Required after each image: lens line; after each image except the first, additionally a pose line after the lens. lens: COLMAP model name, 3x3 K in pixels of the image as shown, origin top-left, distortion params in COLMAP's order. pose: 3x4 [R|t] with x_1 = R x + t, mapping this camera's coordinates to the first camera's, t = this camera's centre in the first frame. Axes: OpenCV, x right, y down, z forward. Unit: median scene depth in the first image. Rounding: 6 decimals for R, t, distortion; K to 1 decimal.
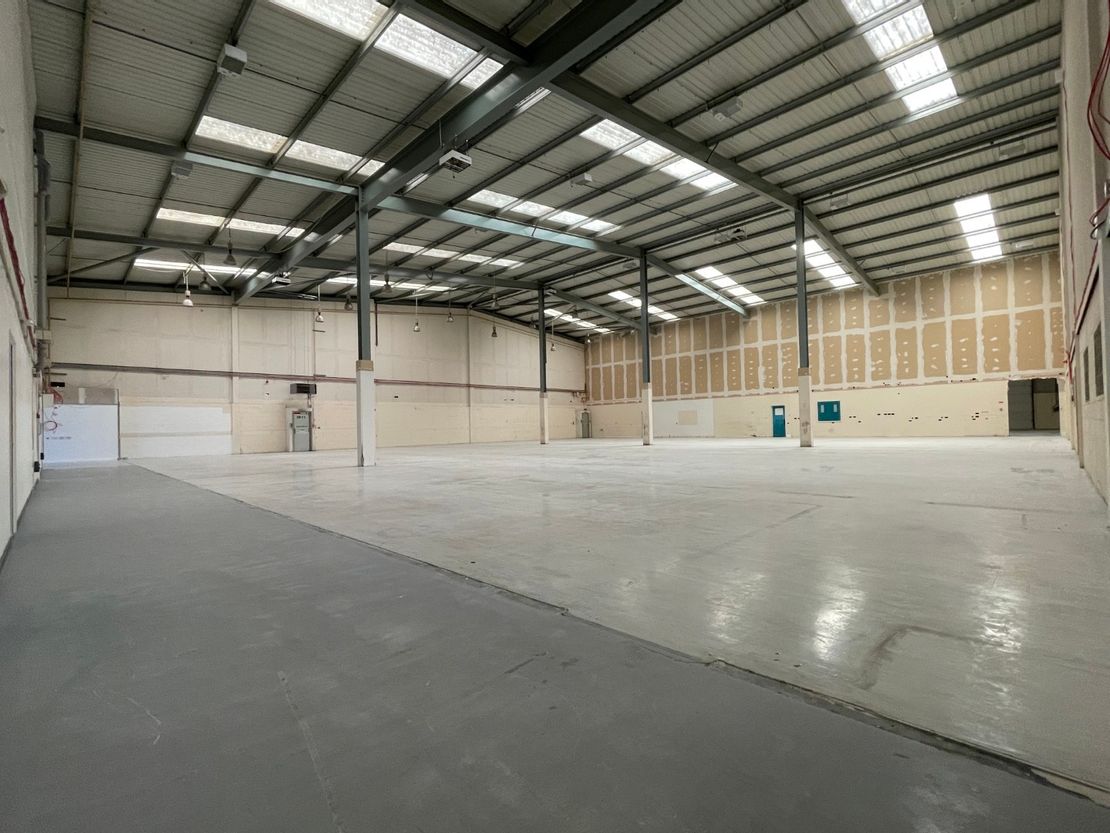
lens RADIAL K [[486.0, 0, 555.0], [0, 486.0, 416.5], [0, 0, 1]] dist [-0.039305, 0.000015]
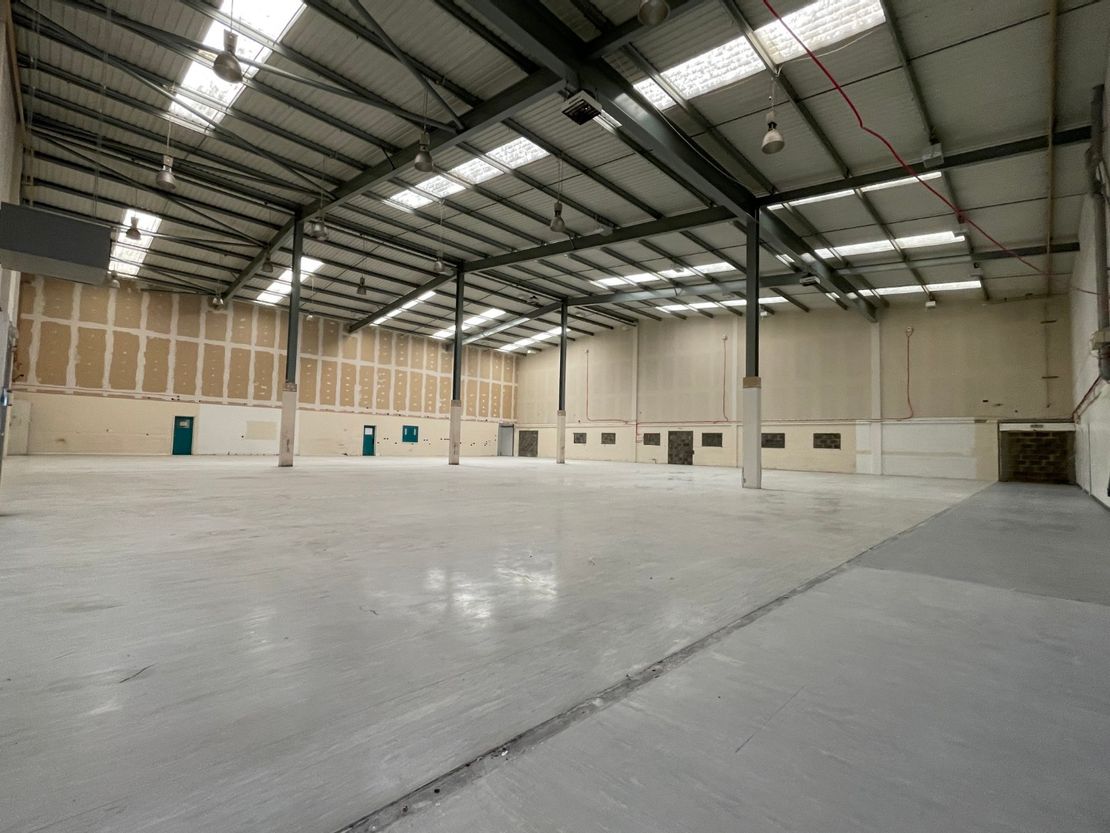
lens RADIAL K [[472.6, 0, 555.0], [0, 472.6, 416.5], [0, 0, 1]] dist [0.049043, 0.000120]
pose [[0.026424, 0.086921, 0.995865, -0.532314], [-0.050236, 0.995069, -0.085519, 0.025209], [-0.998388, -0.047769, 0.030660, 0.544956]]
